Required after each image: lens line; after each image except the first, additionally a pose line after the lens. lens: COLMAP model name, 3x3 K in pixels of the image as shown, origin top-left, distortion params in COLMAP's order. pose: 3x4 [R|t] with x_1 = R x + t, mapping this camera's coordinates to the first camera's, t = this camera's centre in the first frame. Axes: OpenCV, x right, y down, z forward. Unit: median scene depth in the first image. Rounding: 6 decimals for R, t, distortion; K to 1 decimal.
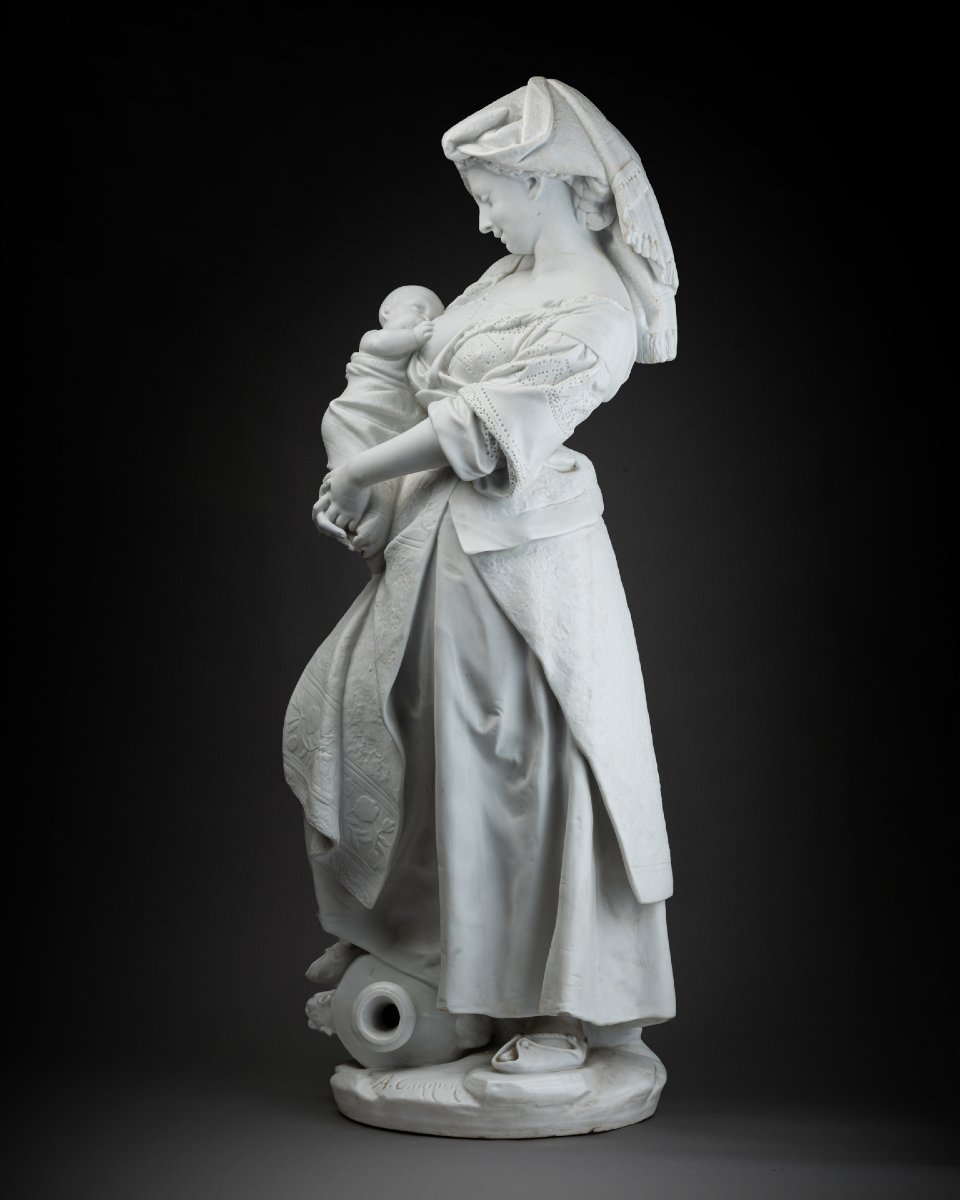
lens RADIAL K [[4096.0, 0, 480.0], [0, 4096.0, 600.0], [0, 0, 1]] dist [0.165842, 2.342575]
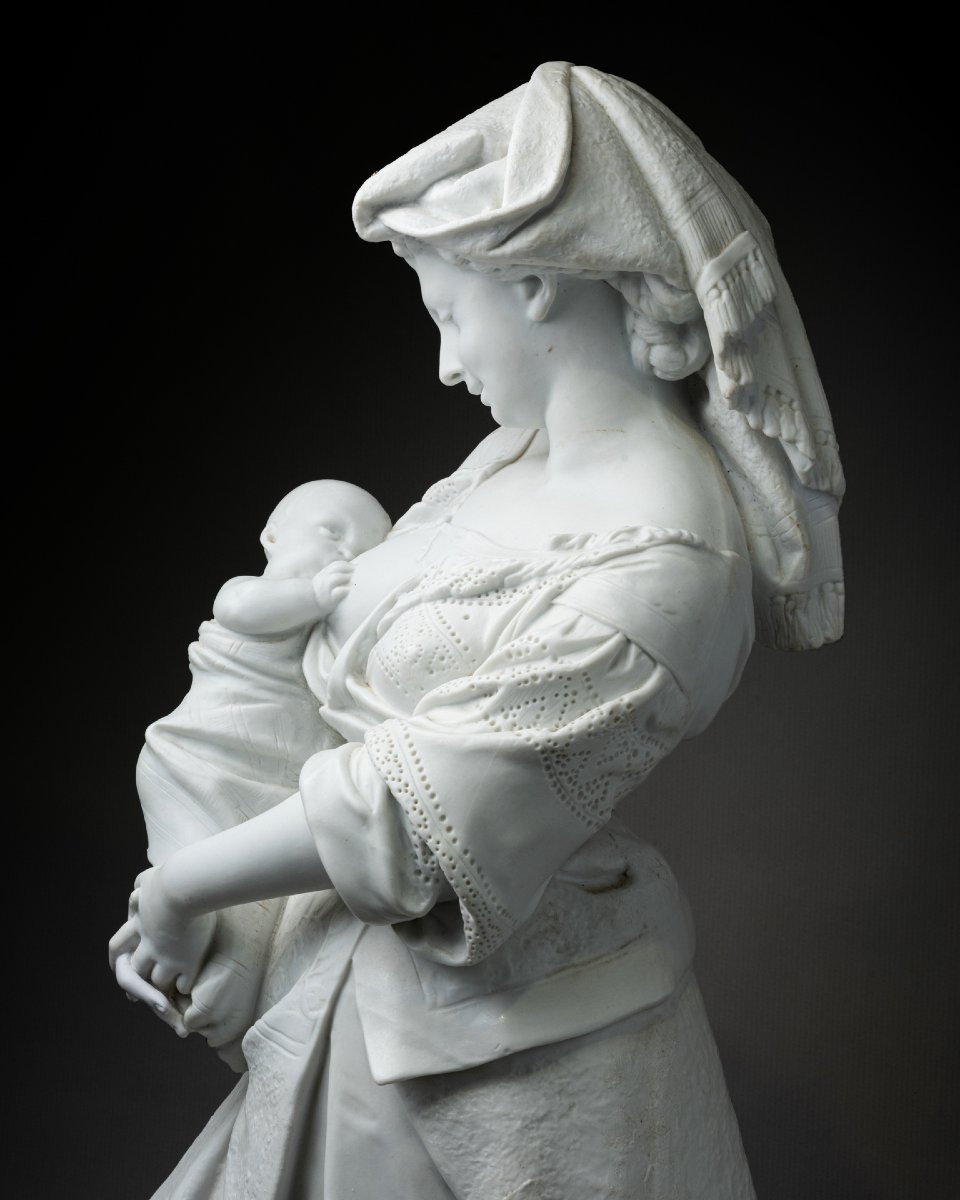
lens RADIAL K [[4096.0, 0, 480.0], [0, 4096.0, 600.0], [0, 0, 1]] dist [0.165842, 2.342575]
pose [[0.992314, -0.005327, -0.123631, 0.065588], [0.008870, 0.999565, 0.028128, -0.078168], [0.123428, -0.029008, 0.991930, 0.519036]]
